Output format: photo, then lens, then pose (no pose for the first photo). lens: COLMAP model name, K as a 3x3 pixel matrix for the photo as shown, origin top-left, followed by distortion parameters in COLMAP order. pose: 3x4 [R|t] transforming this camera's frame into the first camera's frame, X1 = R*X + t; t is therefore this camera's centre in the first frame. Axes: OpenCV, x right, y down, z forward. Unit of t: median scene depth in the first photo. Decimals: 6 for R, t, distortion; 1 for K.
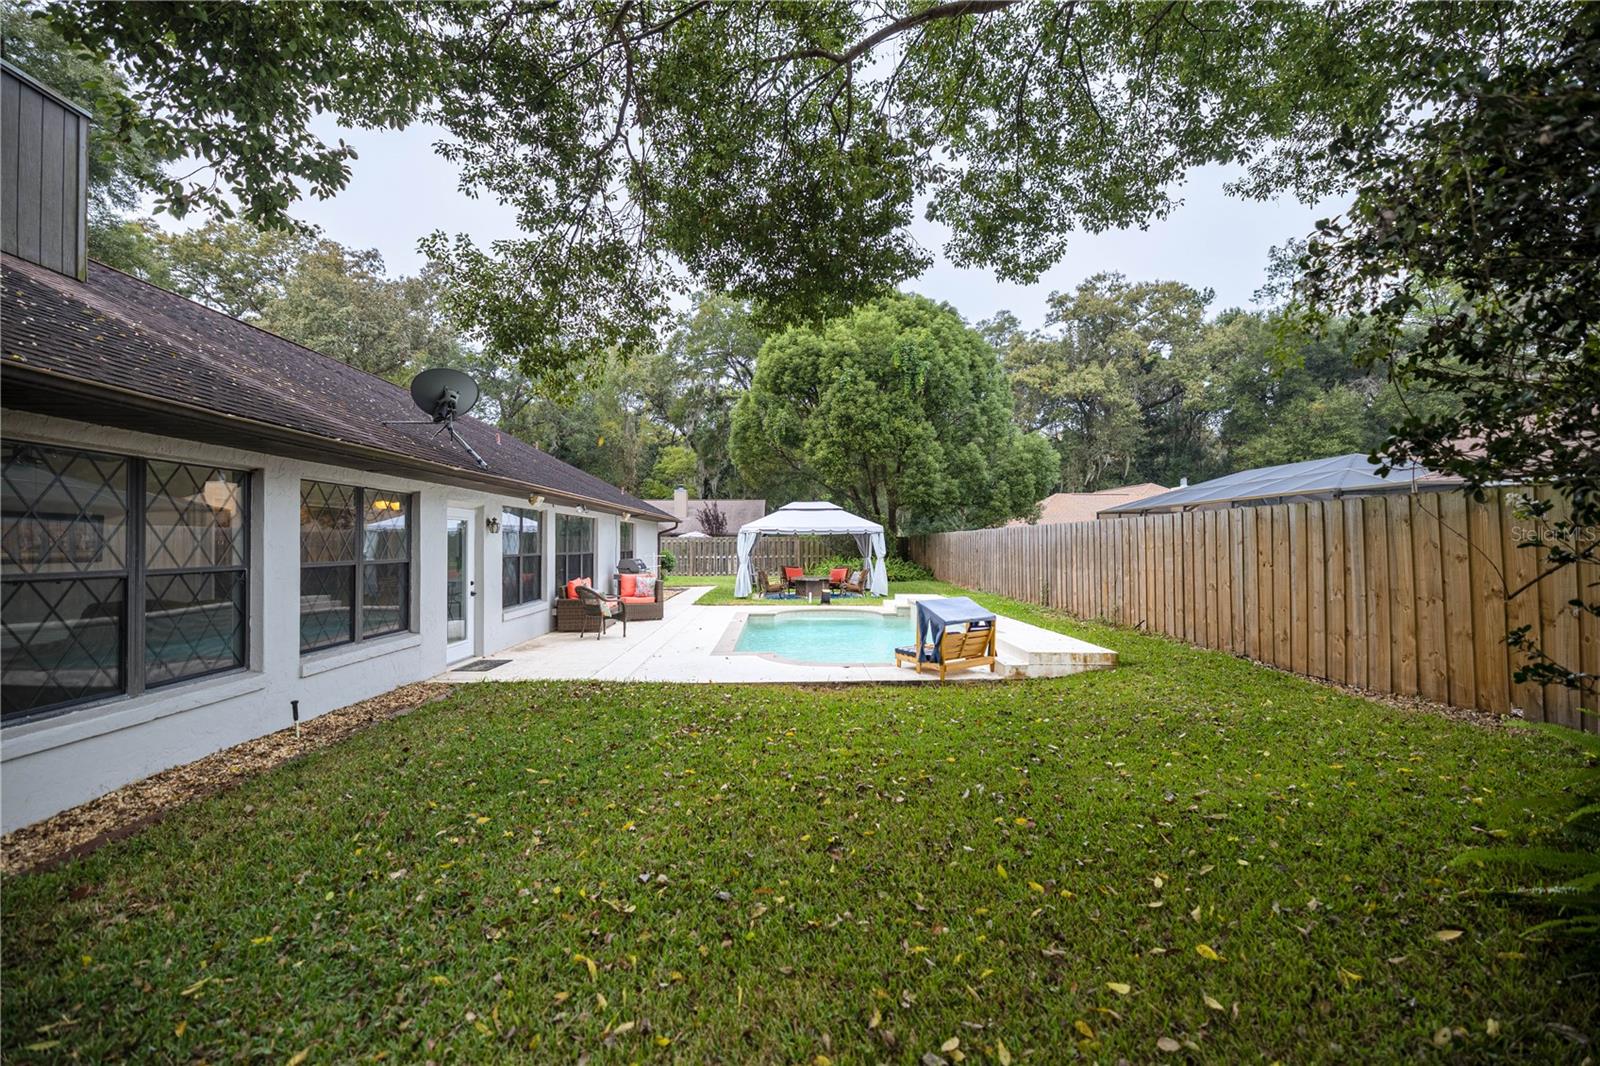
lens RADIAL K [[670.1, 0, 800.7], [0, 670.1, 533.5], [0, 0, 1]] dist [-0.000769, -0.000111]
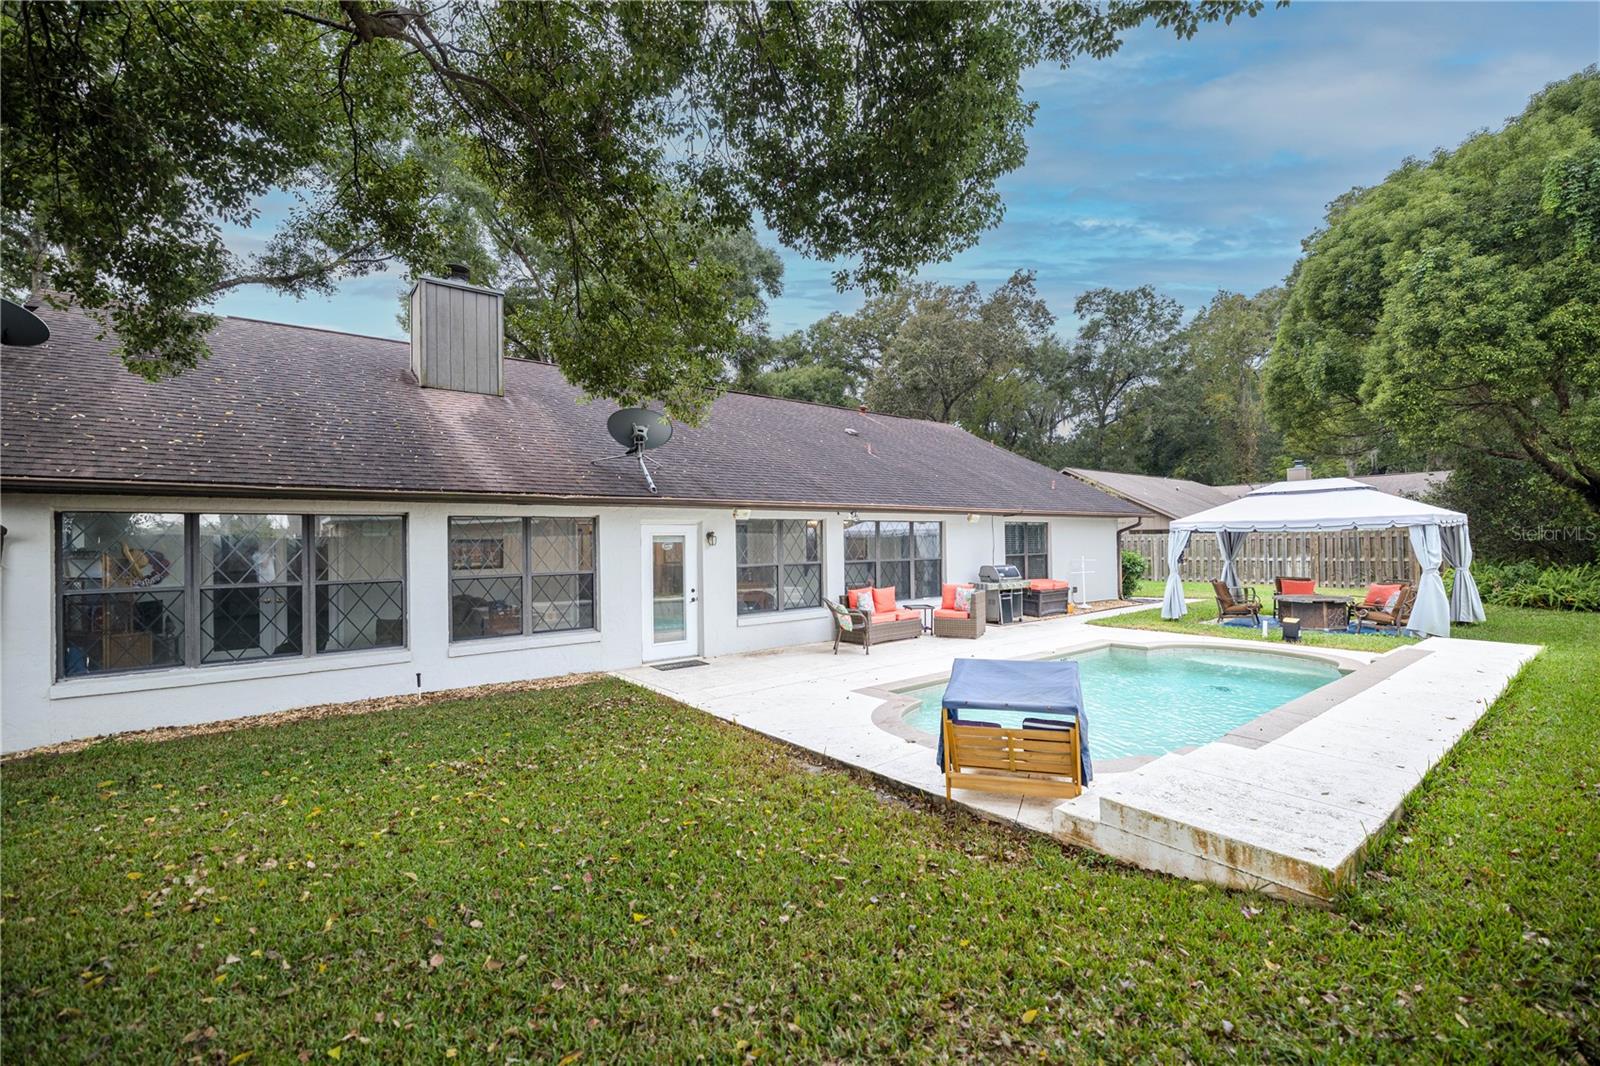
lens RADIAL K [[670.1, 0, 805.2], [0, 670.1, 533.4], [0, 0, 1]] dist [-0.000769, -0.000111]
pose [[0.593143, -0.018088, -0.804894, 0.277724], [0.026731, 0.999639, -0.002766, -0.007471], [0.804653, -0.019874, 0.593413, 0.252827]]
